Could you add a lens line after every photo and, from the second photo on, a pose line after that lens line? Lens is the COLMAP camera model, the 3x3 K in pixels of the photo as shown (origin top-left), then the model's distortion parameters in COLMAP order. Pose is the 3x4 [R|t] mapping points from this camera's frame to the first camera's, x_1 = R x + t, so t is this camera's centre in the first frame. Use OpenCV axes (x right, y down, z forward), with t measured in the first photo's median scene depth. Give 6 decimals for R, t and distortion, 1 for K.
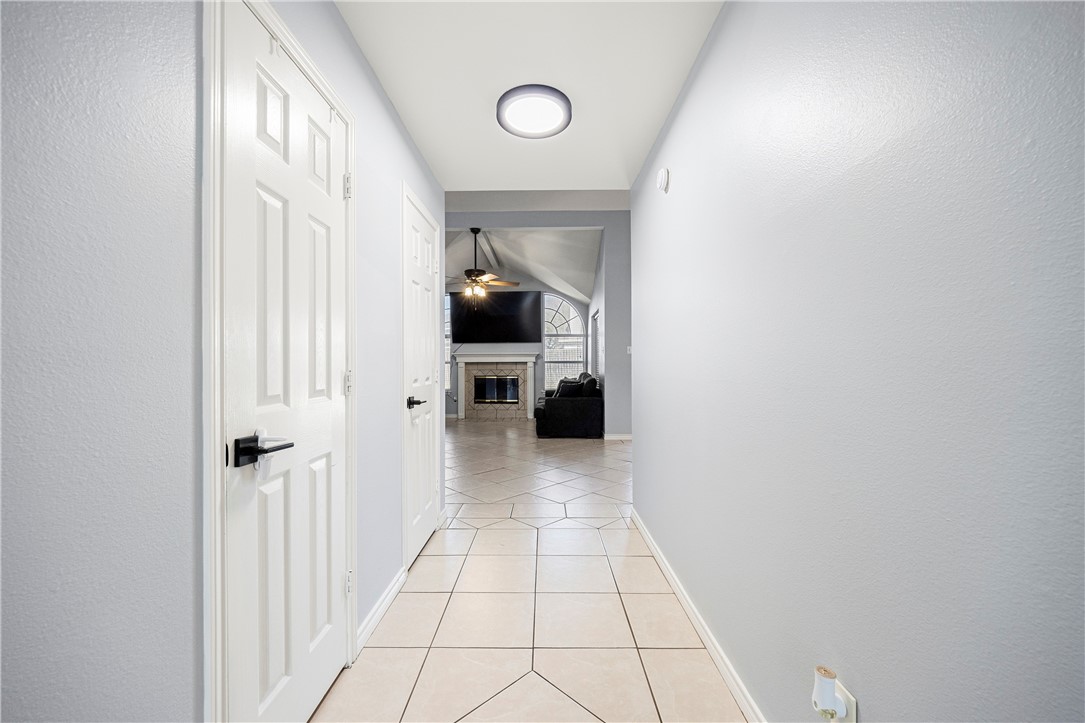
lens RADIAL K [[437.4, 0, 537.6], [0, 437.4, 360.3], [0, 0, 1]] dist [-0.000189, 0.000485]
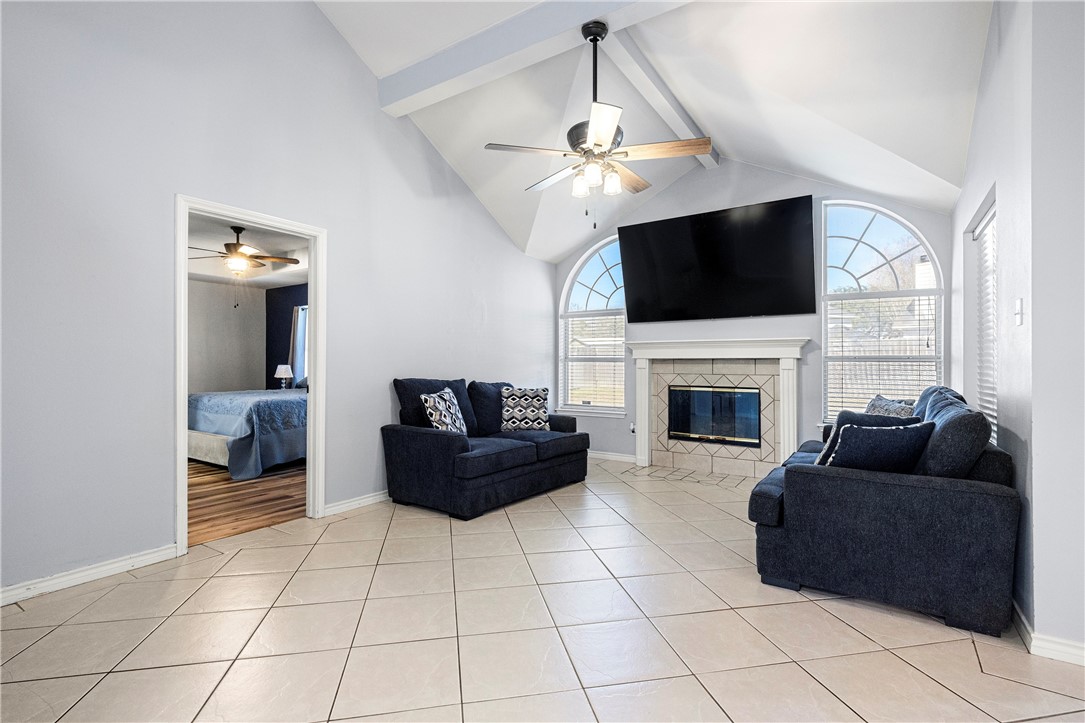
lens RADIAL K [[497.8, 0, 541.0], [0, 497.8, 358.5], [0, 0, 1]] dist [-0.005078, -0.000051]
pose [[0.837162, 0.000851, -0.546954, 0.050412], [-0.002169, 0.999996, -0.001764, 0.005463], [0.546950, 0.002663, 0.837161, 0.431688]]
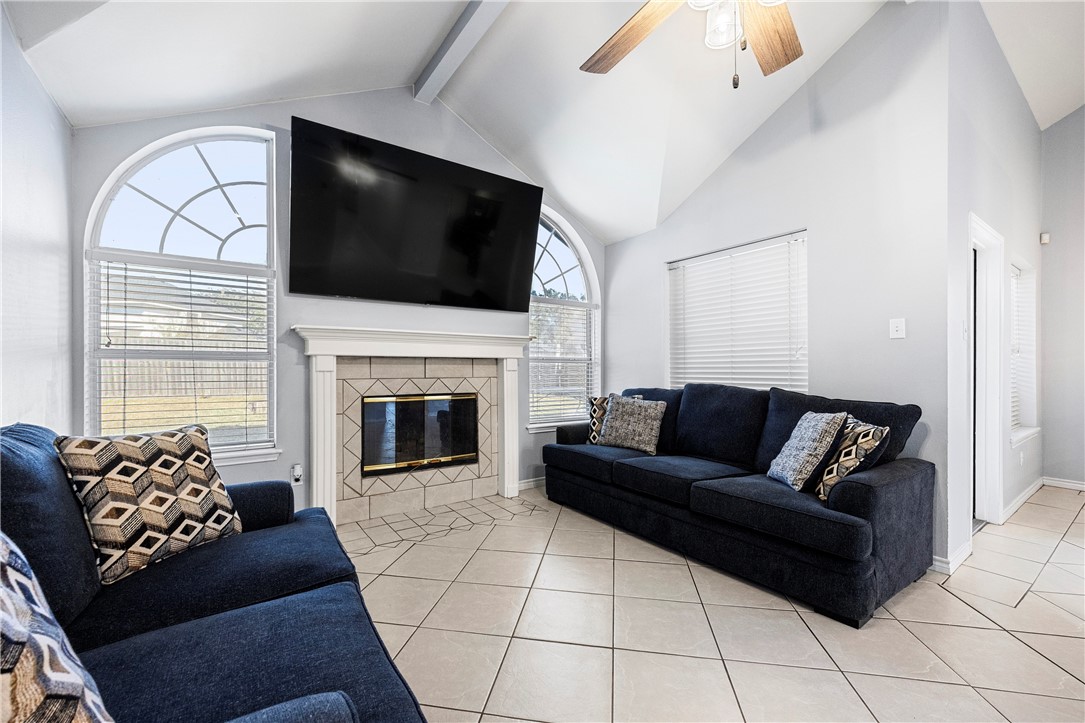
lens RADIAL K [[437.4, 0, 536.2], [0, 437.4, 362.8], [0, 0, 1]] dist [-0.000189, 0.000485]
pose [[0.811434, 0.012169, 0.584317, -0.234510], [-0.013038, 0.999911, -0.002718, 0.008851], [-0.584299, -0.005413, 0.811521, 0.651030]]
